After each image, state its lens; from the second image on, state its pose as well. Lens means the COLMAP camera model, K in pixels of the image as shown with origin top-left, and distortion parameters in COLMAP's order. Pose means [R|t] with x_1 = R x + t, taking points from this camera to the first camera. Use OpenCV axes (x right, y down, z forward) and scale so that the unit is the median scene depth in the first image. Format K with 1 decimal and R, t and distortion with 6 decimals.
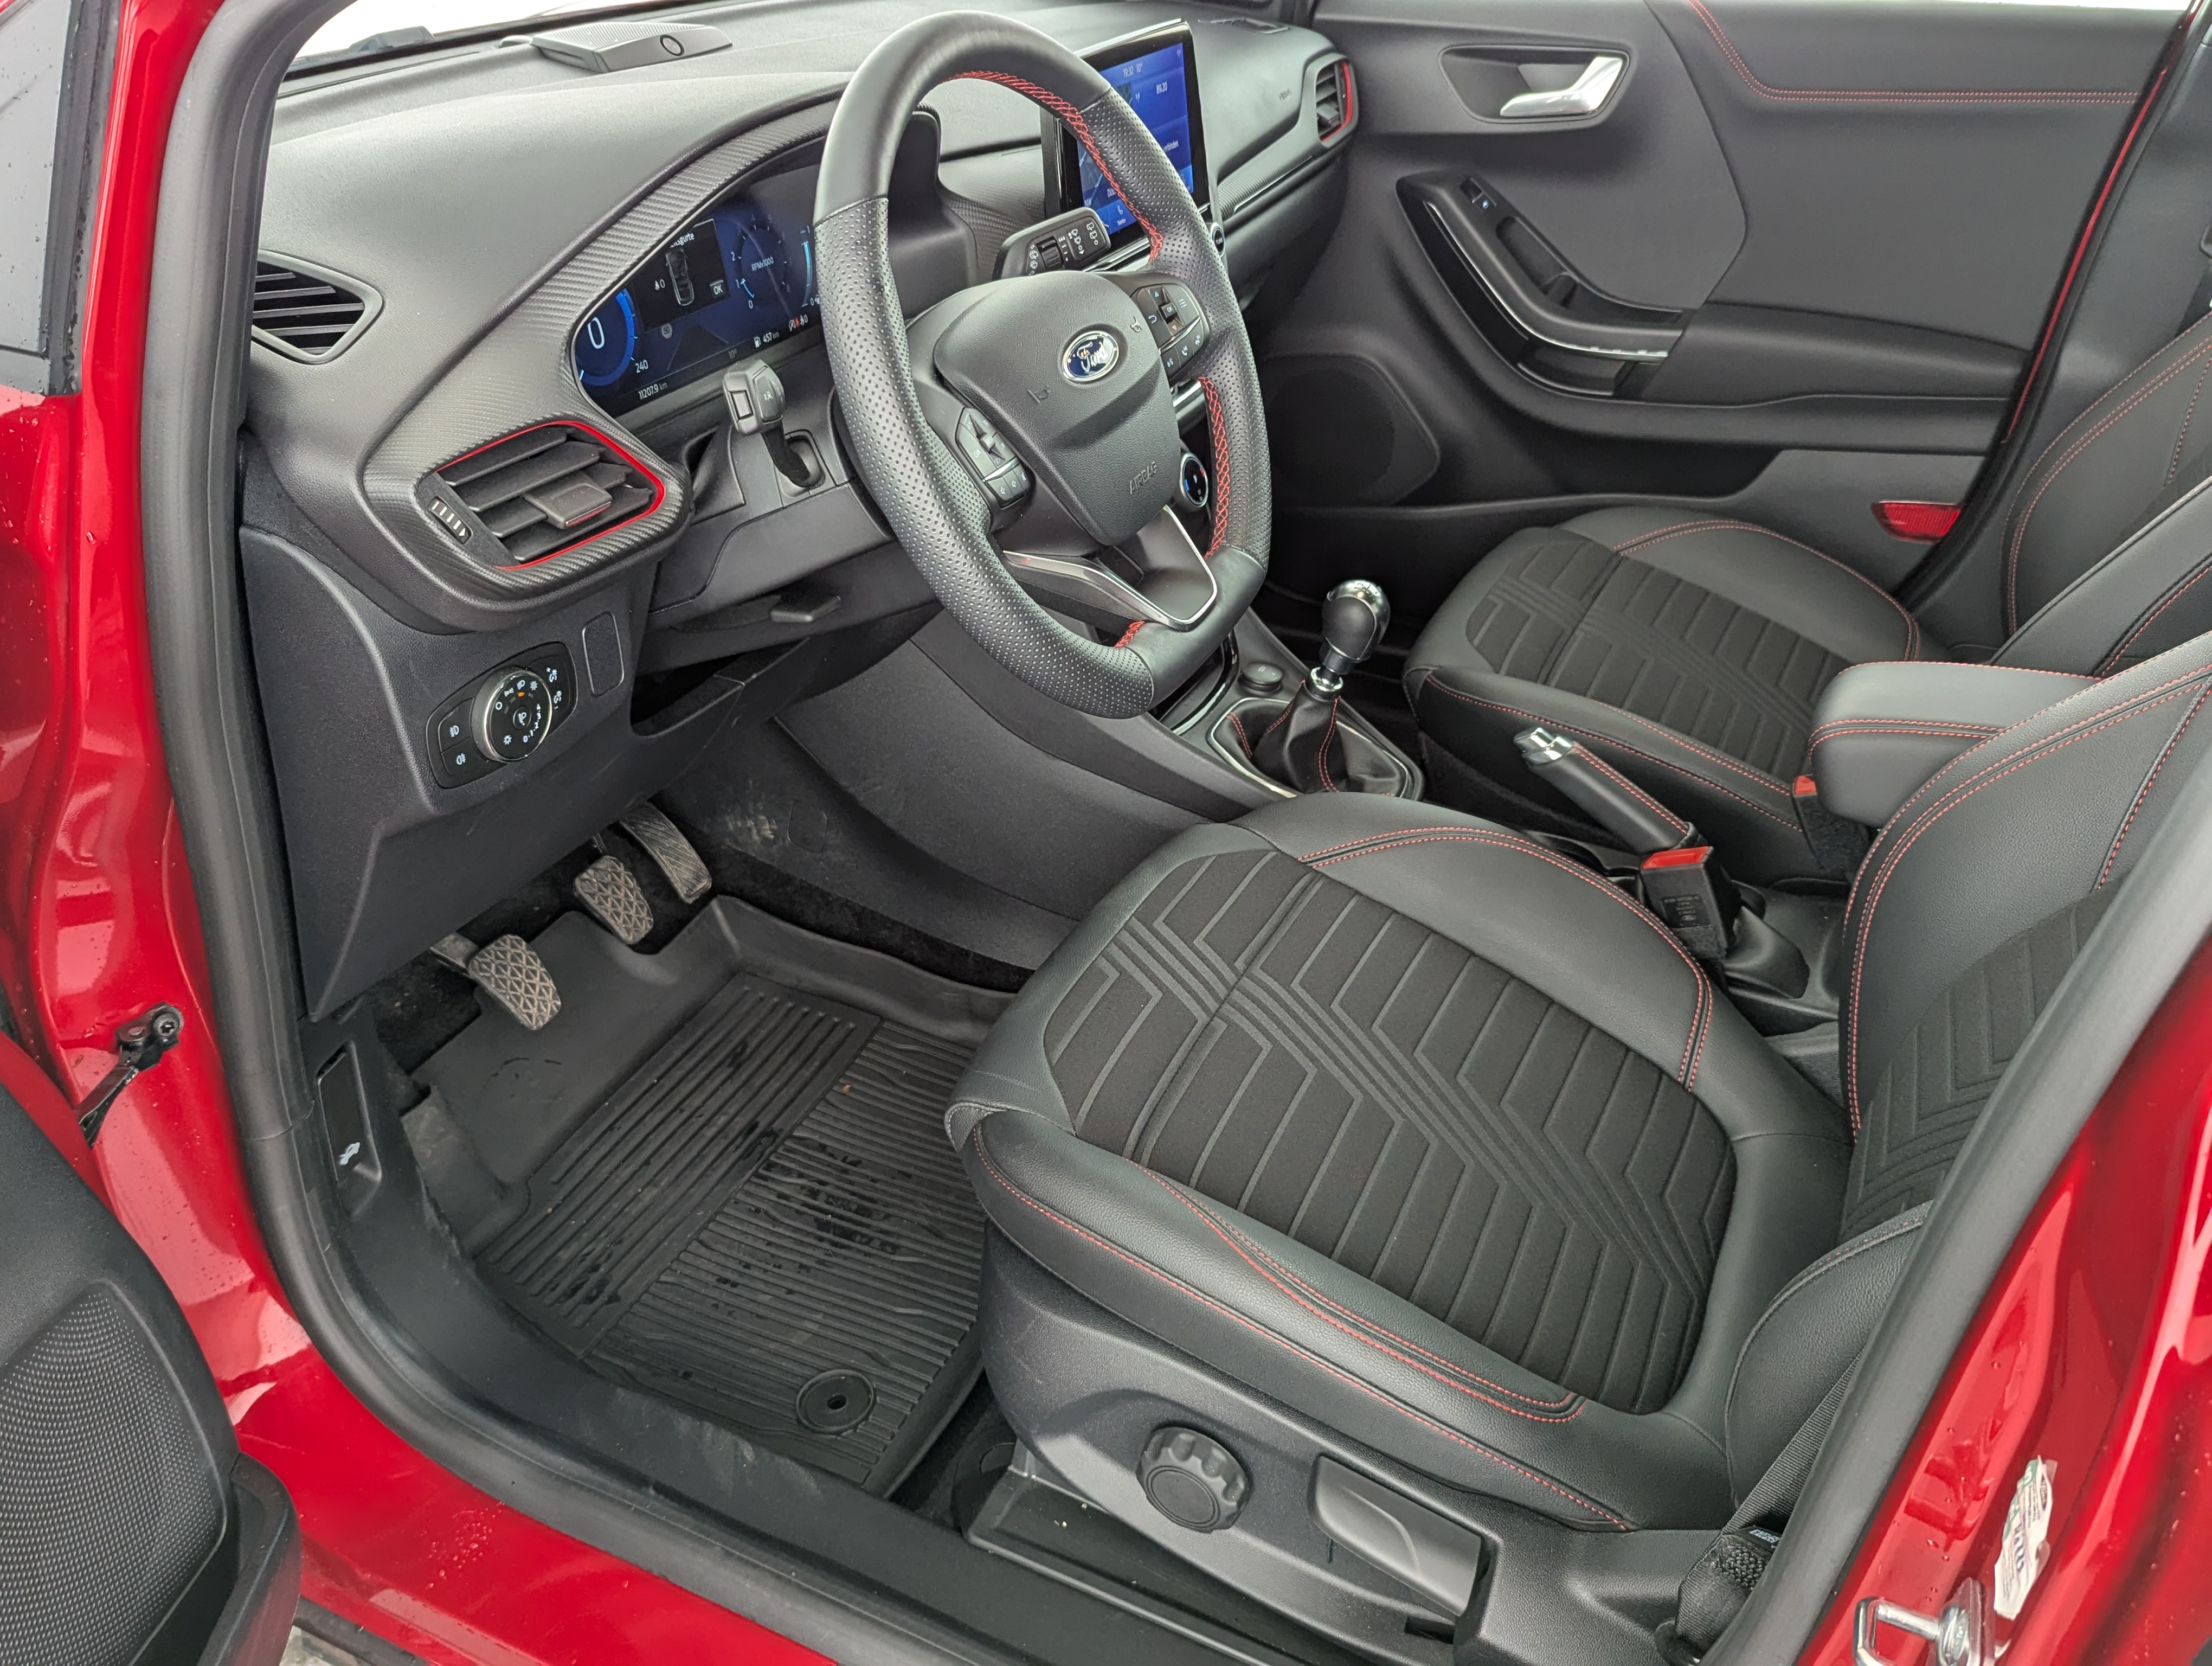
lens RADIAL K [[1850.9, 0, 1114.4], [0, 1850.9, 832.2], [0, 0, 1]] dist [0.033936, -0.032404]
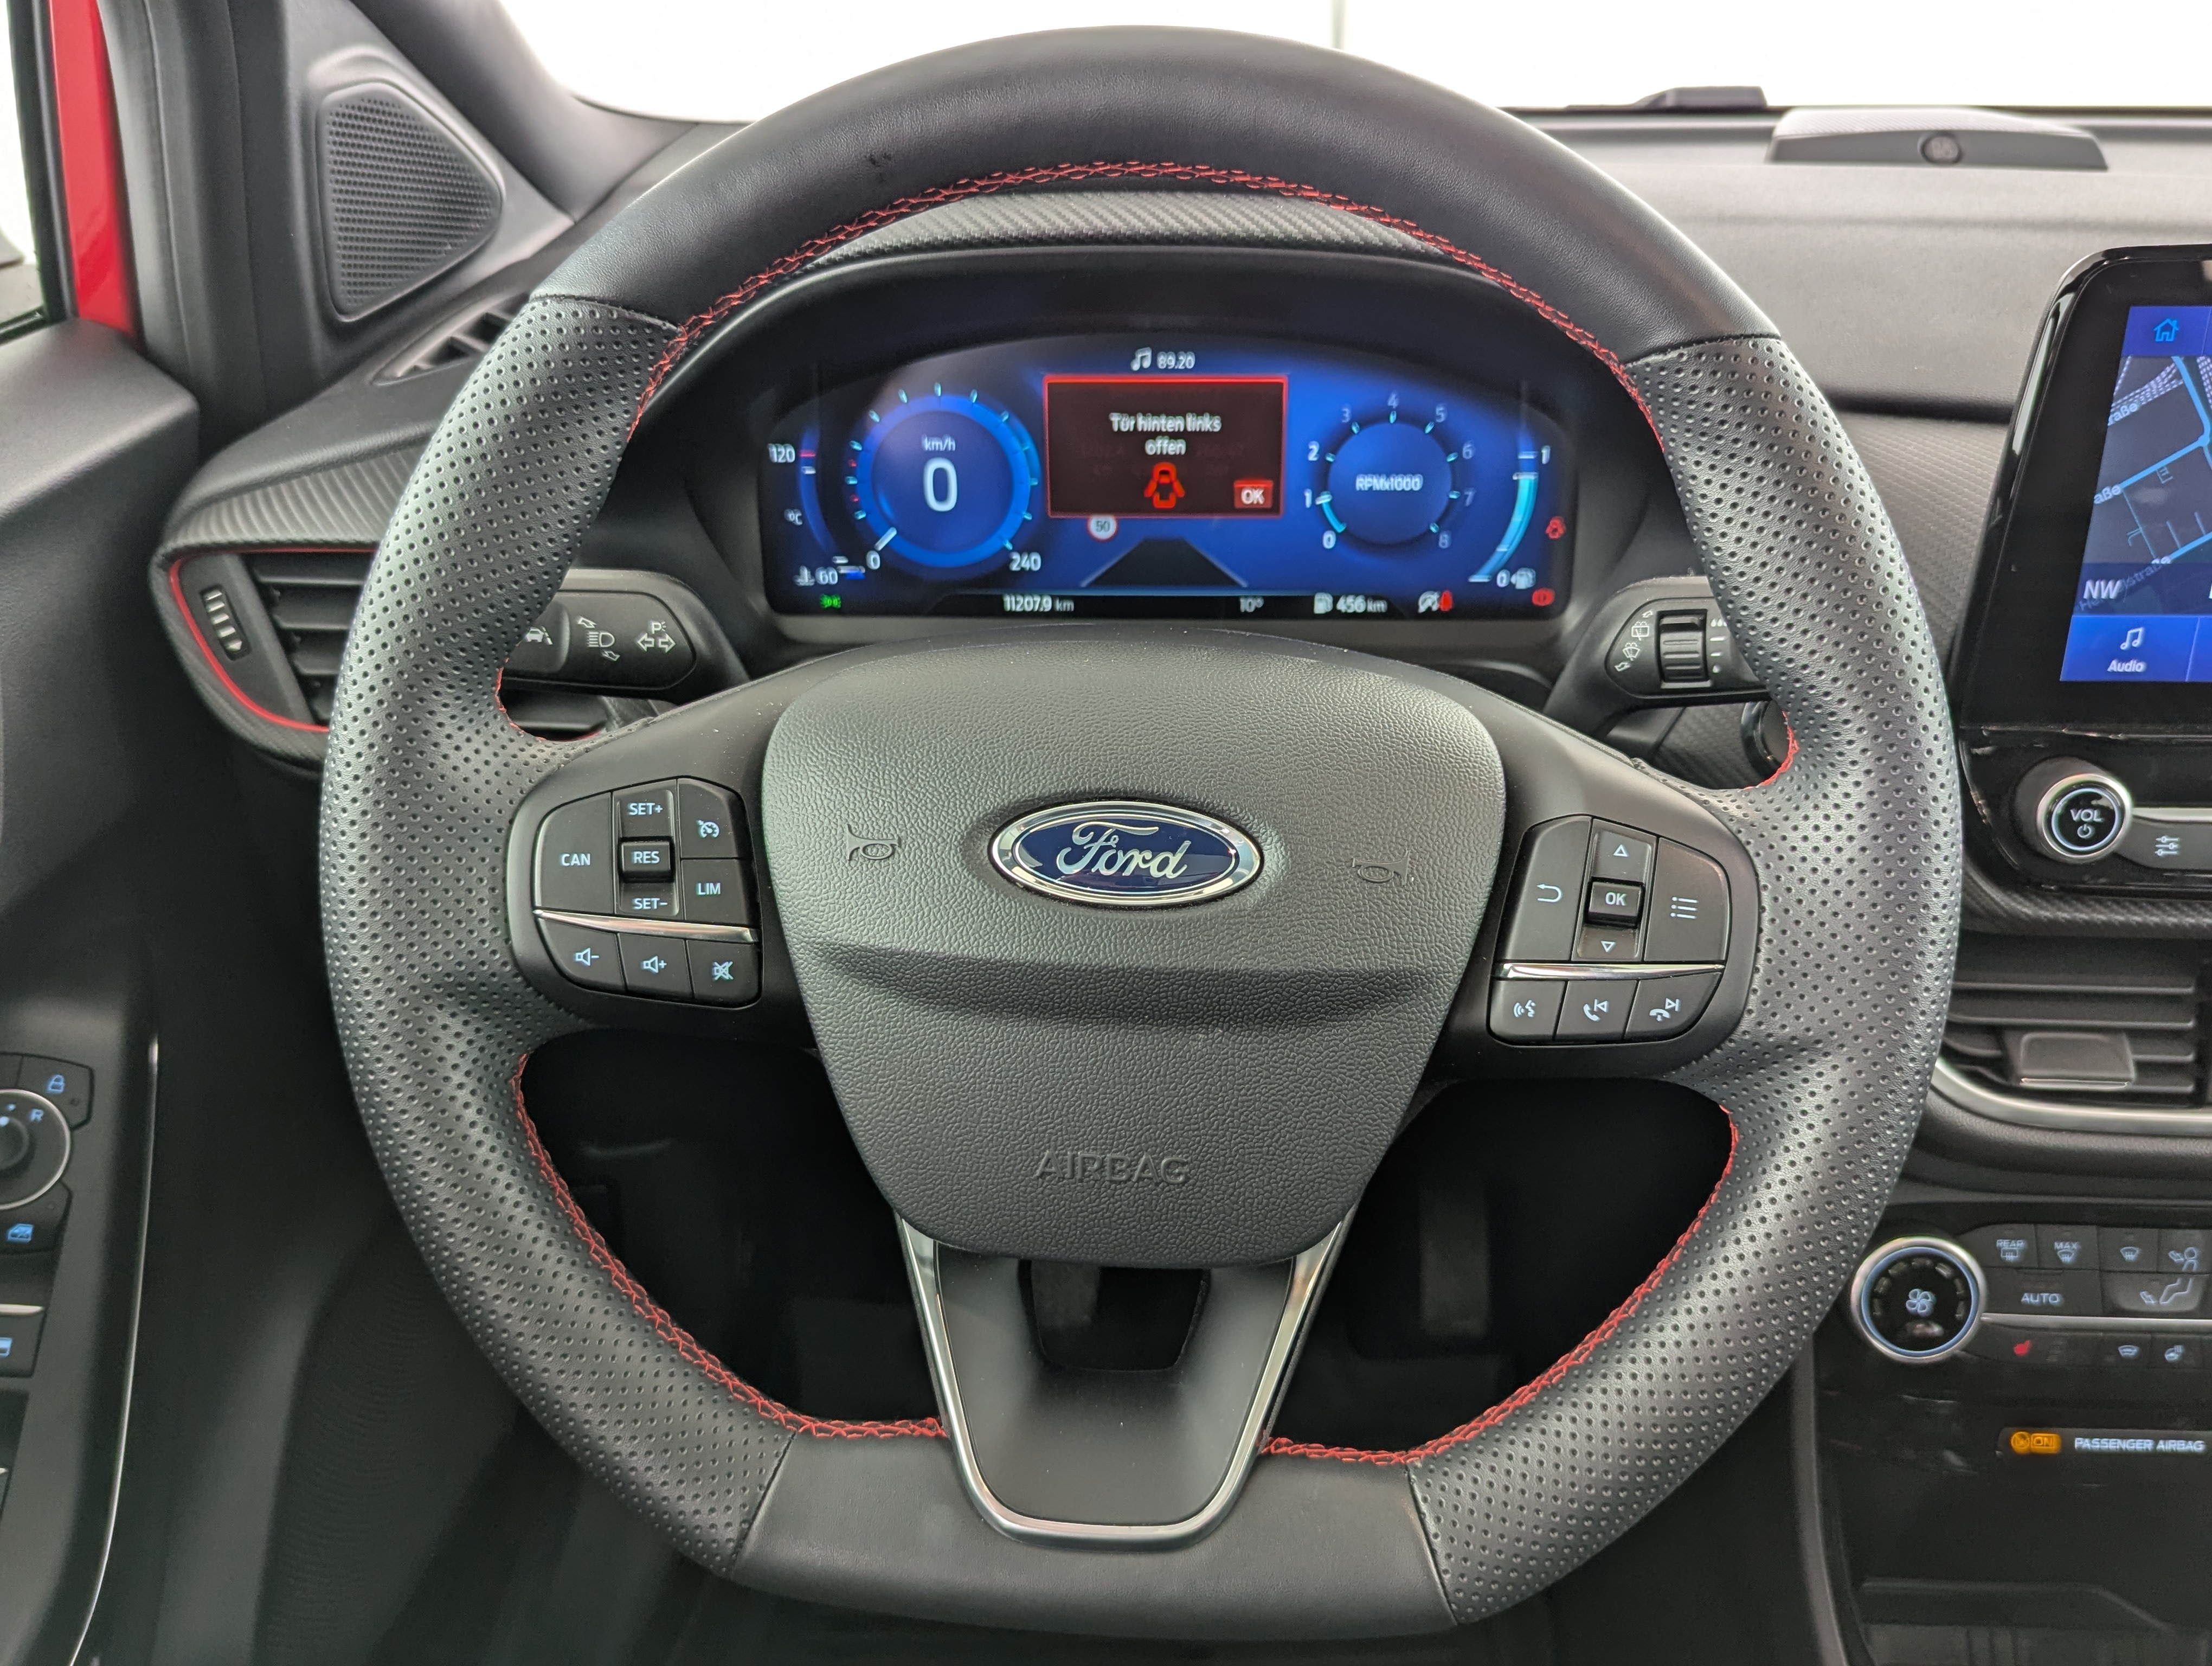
lens RADIAL K [[1850.9, 0, 1118.6], [0, 1850.9, 824.6], [0, 0, 1]] dist [0.033936, -0.032404]
pose [[0.403182, 0.431018, -0.807259, 0.280028], [-0.470654, 0.854189, 0.221009, -0.311381], [0.784811, 0.290833, 0.547255, 0.679010]]
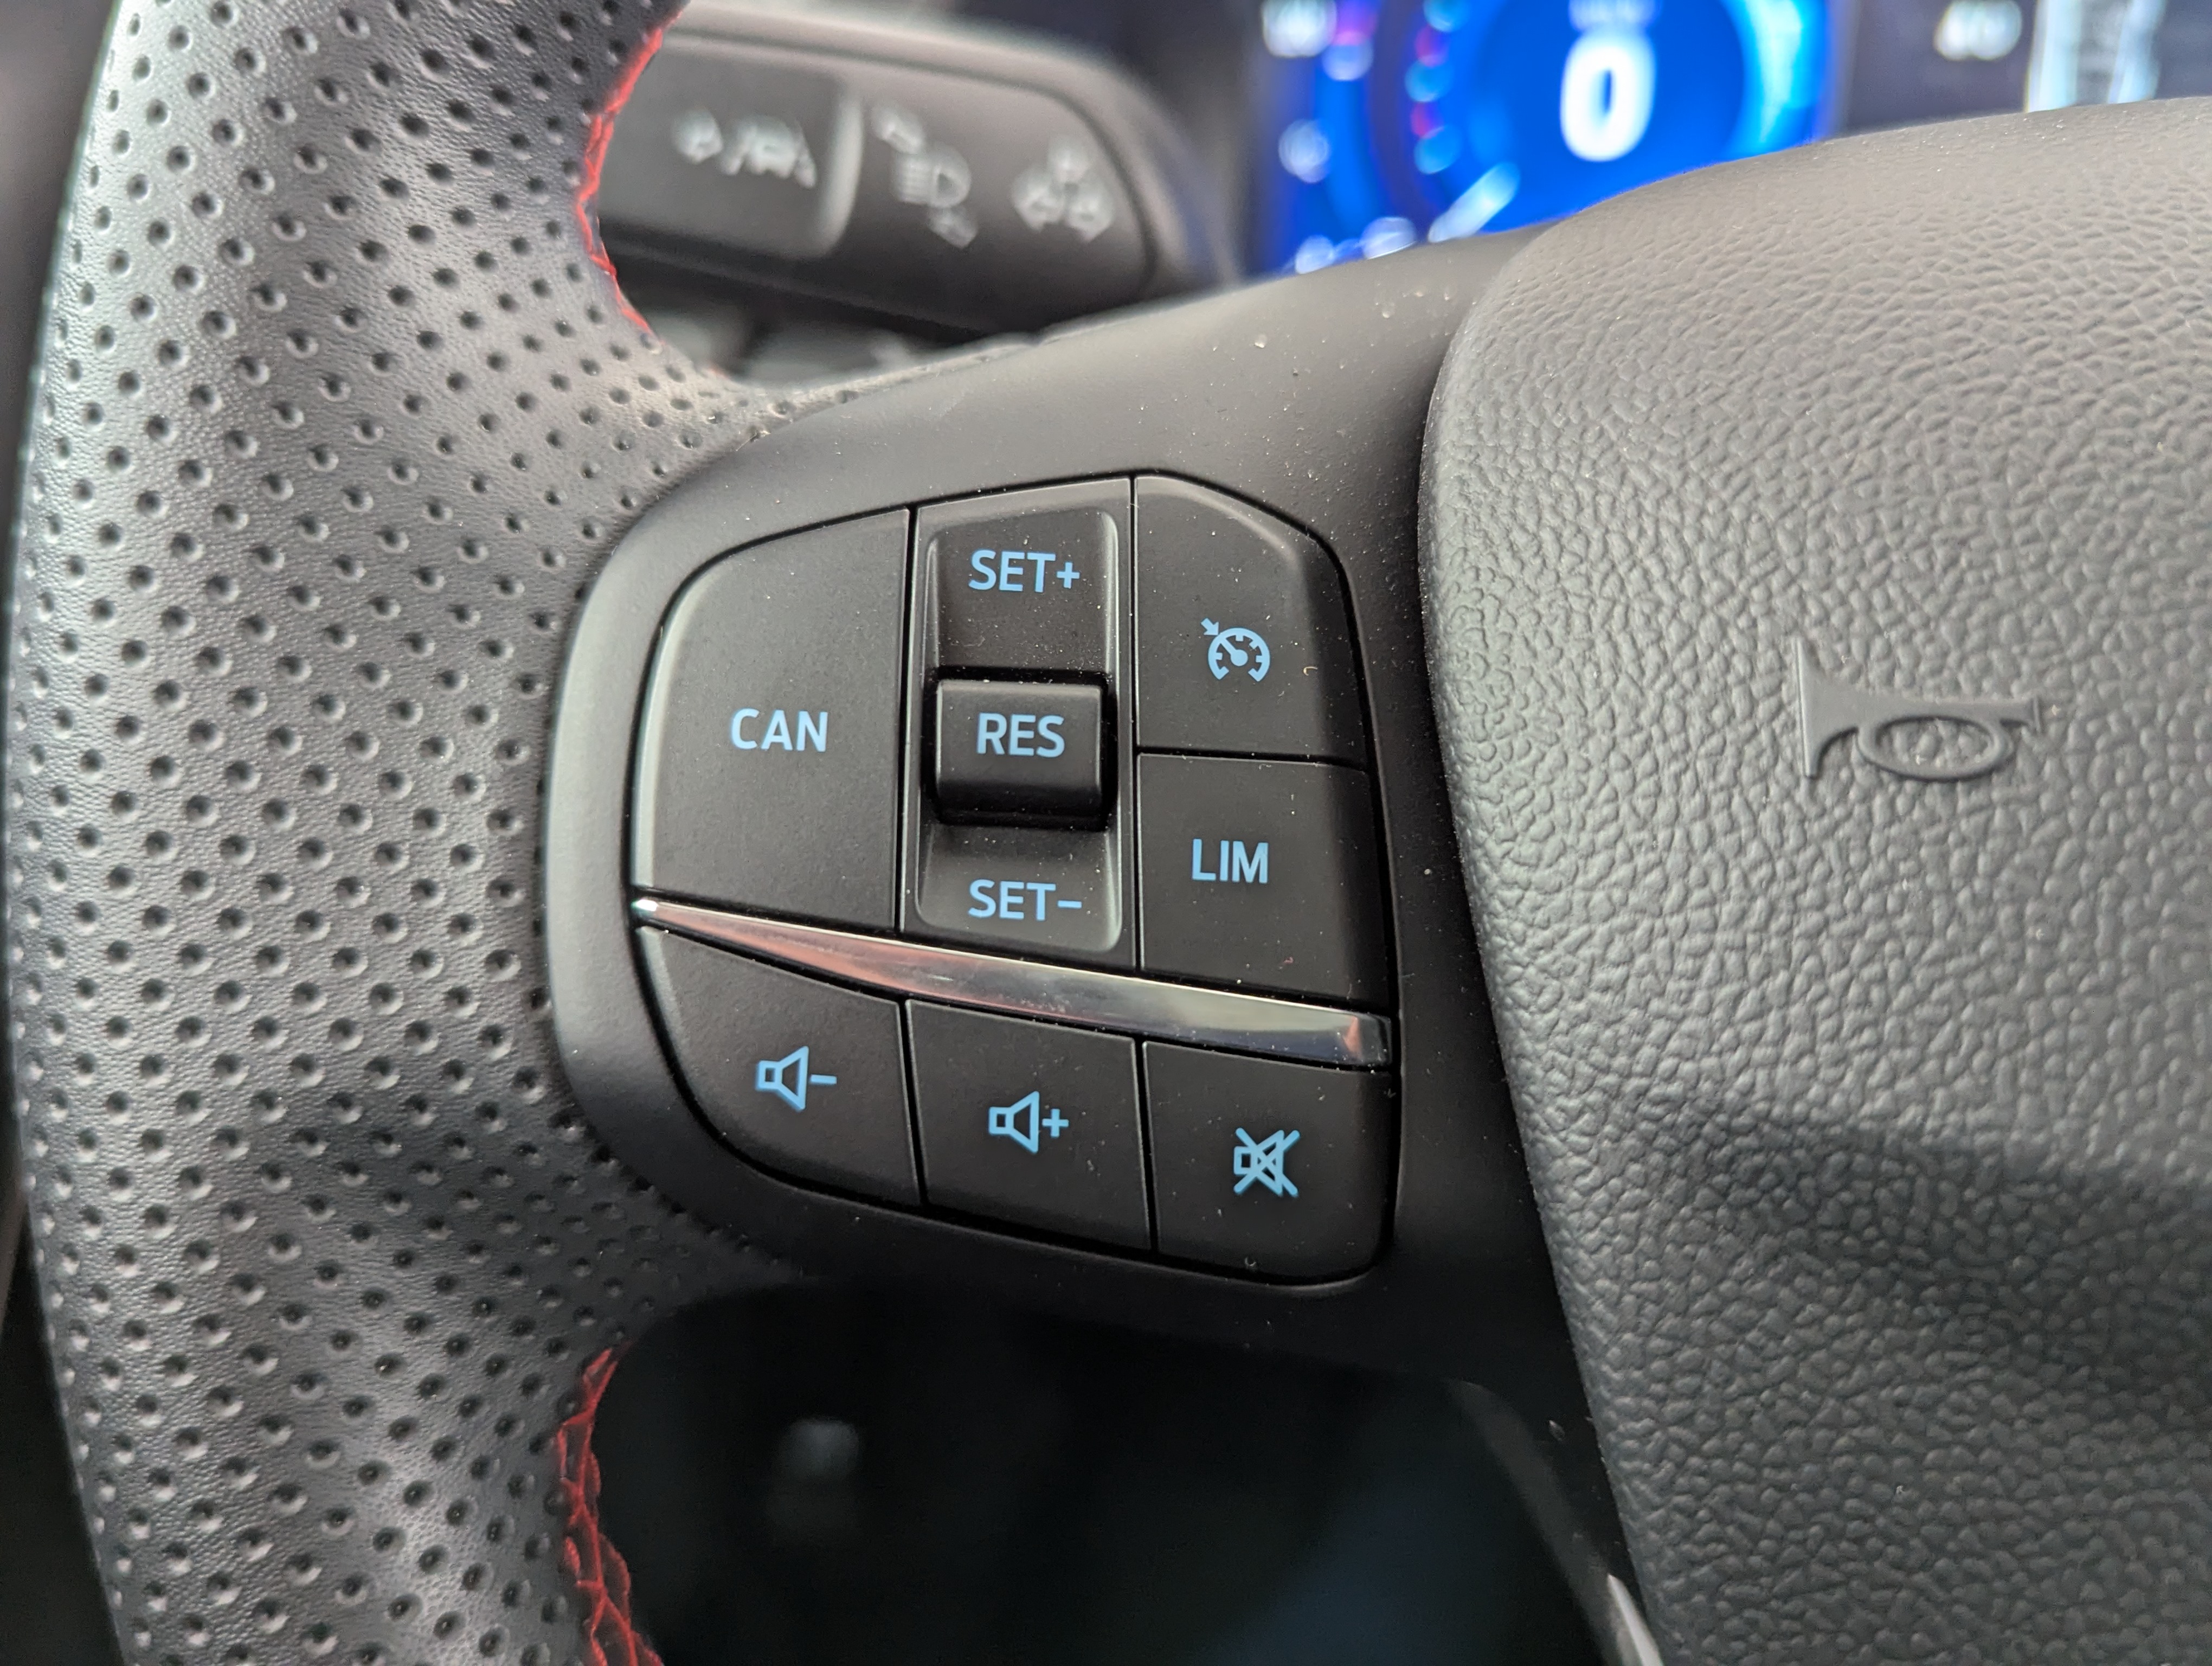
lens RADIAL K [[1850.9, 0, 1103.0], [0, 1850.9, 830.0], [0, 0, 1]] dist [0.033936, -0.032404]
pose [[0.220795, 0.443774, -0.868513, 0.026533], [-0.468807, 0.829161, 0.304486, -0.203502], [0.855260, 0.339936, 0.391119, 0.779866]]
